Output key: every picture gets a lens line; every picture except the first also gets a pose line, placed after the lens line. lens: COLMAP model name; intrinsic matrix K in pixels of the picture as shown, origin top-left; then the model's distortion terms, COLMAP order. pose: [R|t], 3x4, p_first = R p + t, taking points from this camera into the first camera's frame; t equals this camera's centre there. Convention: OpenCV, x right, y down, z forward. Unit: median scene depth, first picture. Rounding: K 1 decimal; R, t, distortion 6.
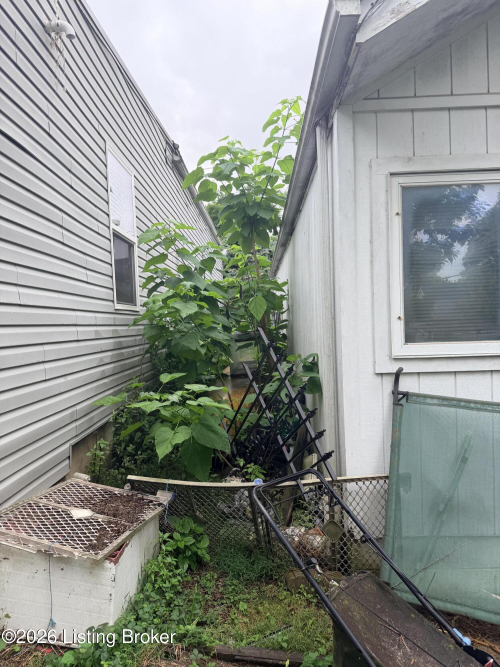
lens RADIAL K [[466.9, 0, 246.3], [0, 466.9, 333.9], [0, 0, 1]] dist [0.050006, -0.073143]
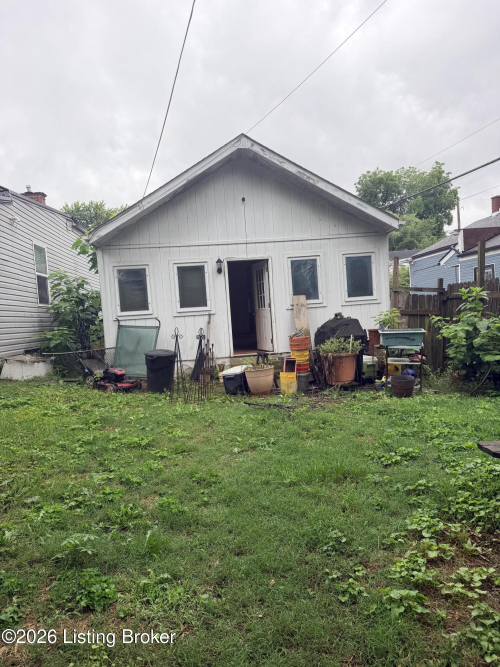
lens RADIAL K [[466.9, 0, 254.2], [0, 466.9, 334.1], [0, 0, 1]] dist [0.050006, -0.073143]
pose [[0.989766, -0.047841, 0.134439, 0.532197], [0.045883, 0.998791, 0.017632, 0.108685], [-0.135120, -0.011284, 0.990765, -1.709034]]
